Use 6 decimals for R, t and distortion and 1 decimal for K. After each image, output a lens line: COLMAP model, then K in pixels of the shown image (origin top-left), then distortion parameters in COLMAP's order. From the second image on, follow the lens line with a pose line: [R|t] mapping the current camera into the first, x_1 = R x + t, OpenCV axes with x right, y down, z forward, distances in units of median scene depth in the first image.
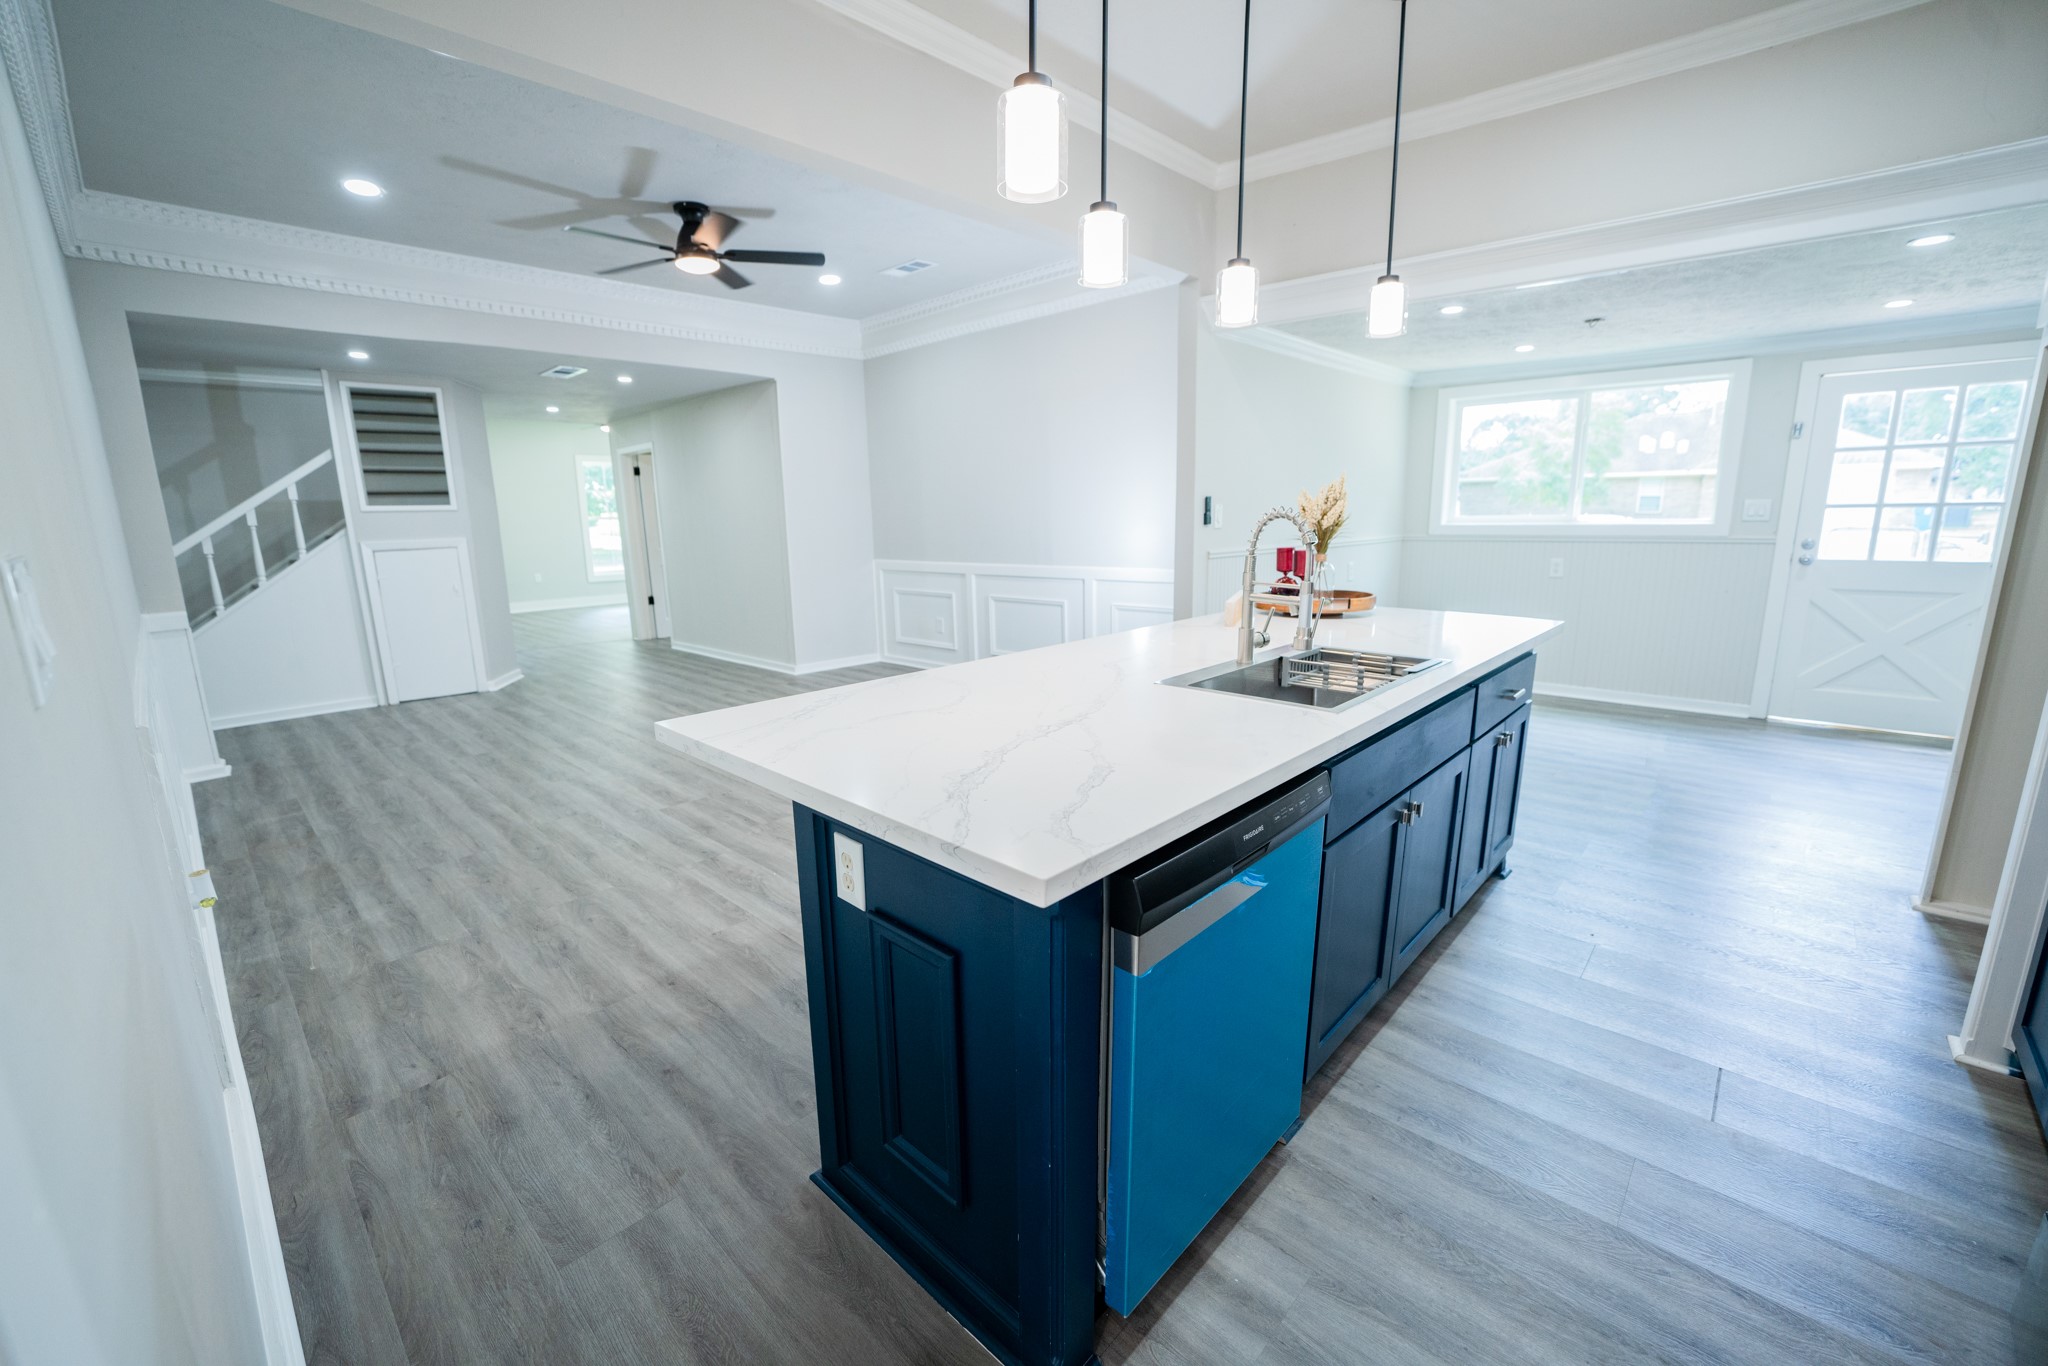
lens RADIAL K [[823.0, 0, 1031.6], [0, 823.0, 687.0], [0, 0, 1]] dist [-0.027174, 0.002425]
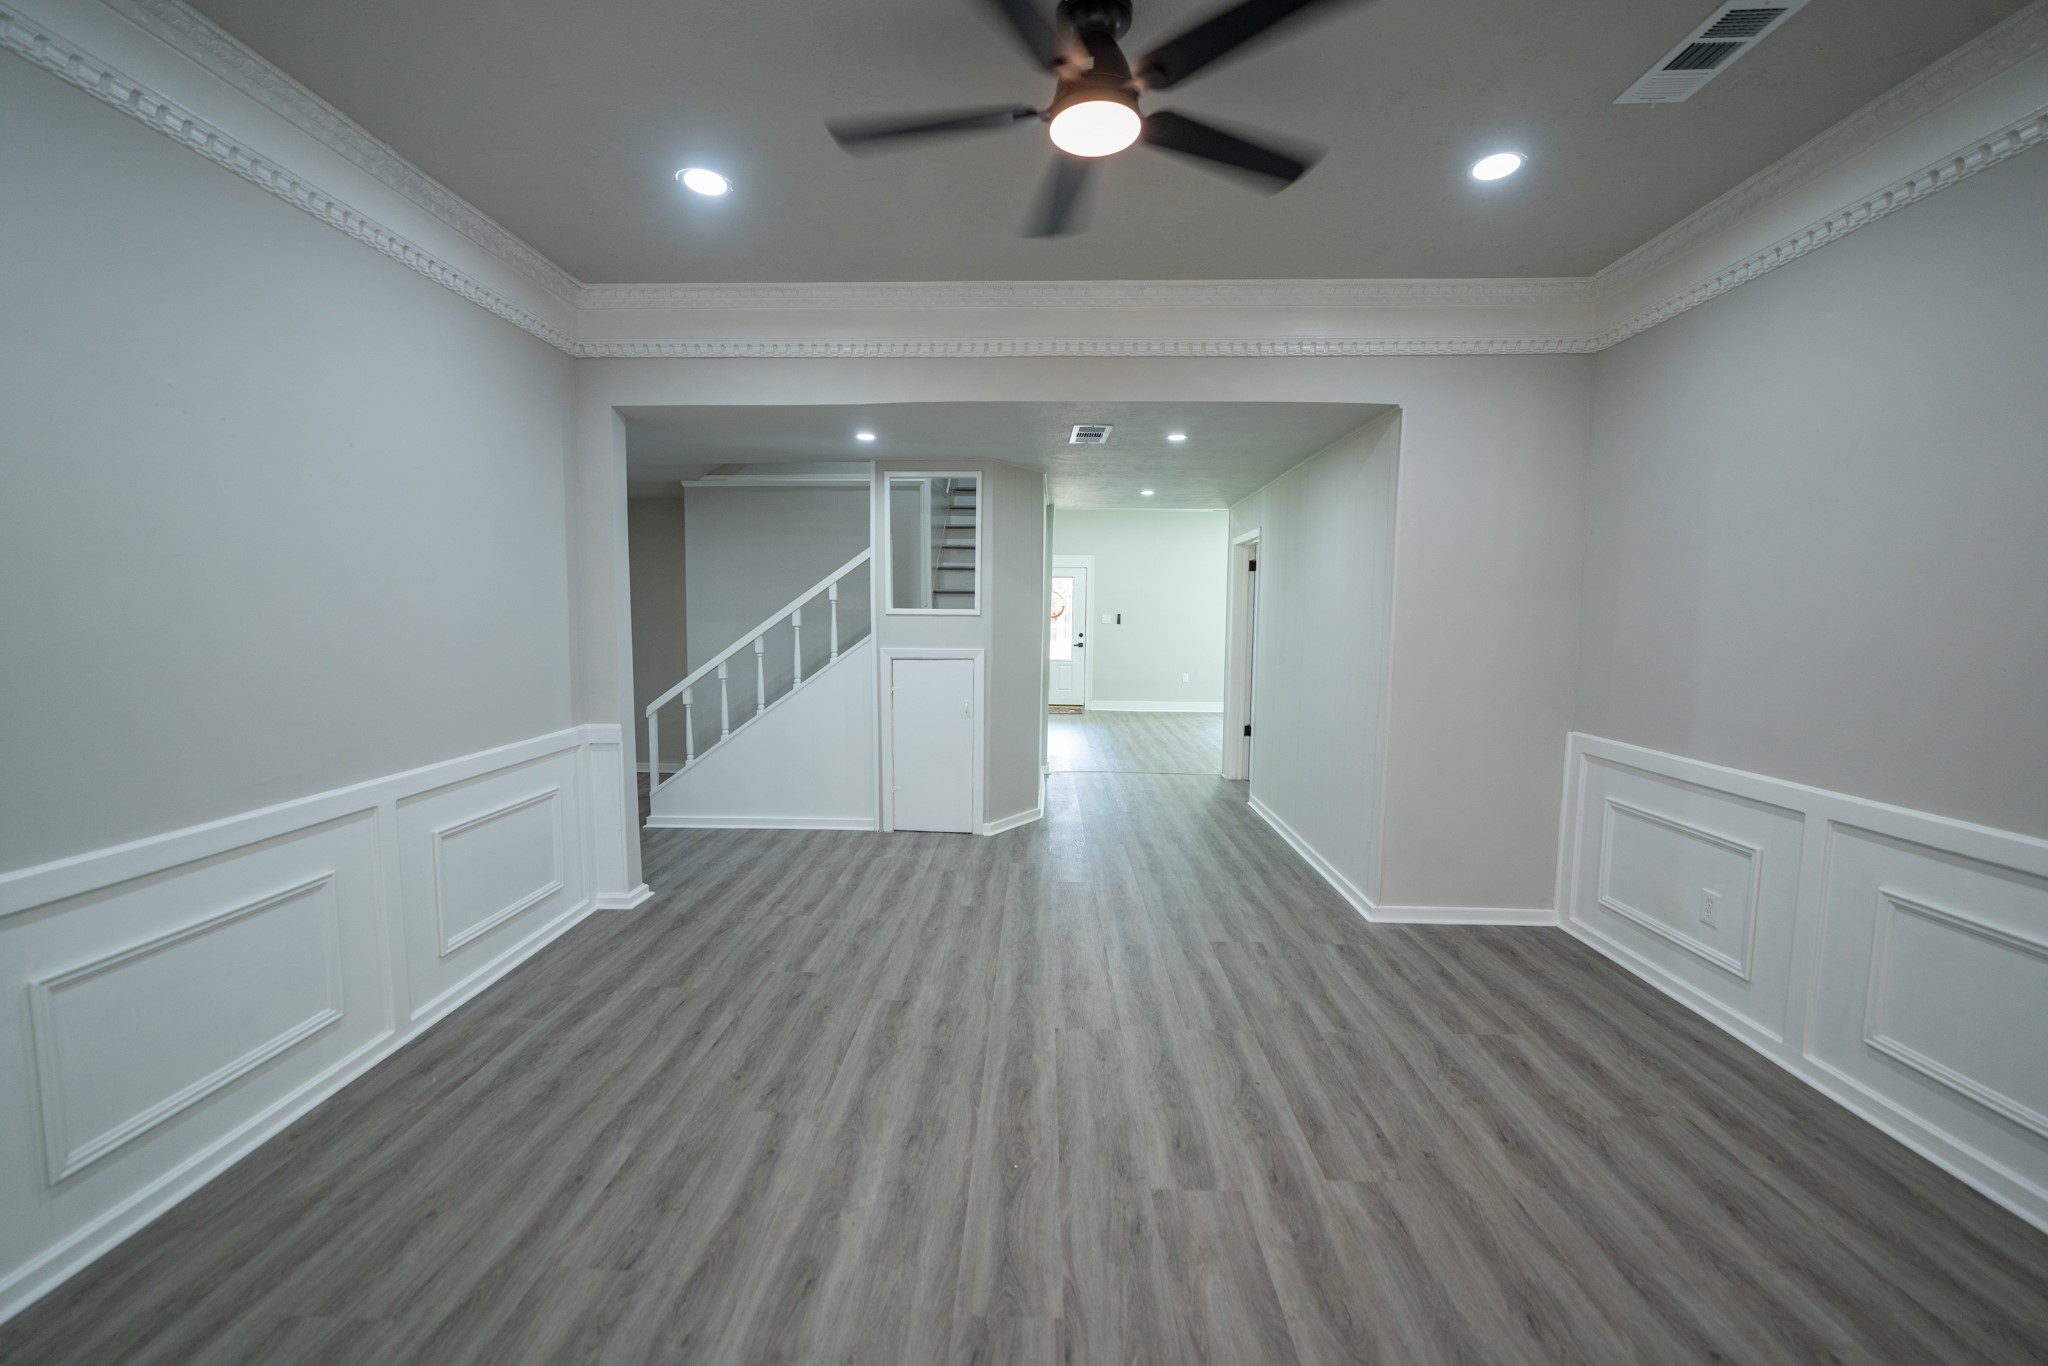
lens RADIAL K [[823.0, 0, 1015.5], [0, 823.0, 671.2], [0, 0, 1]] dist [-0.027174, 0.002425]
pose [[0.652982, 0.076699, -0.753480, -0.049975], [-0.172195, 0.983839, -0.049080, -0.135700], [0.737538, 0.161794, 0.655637, 0.521623]]
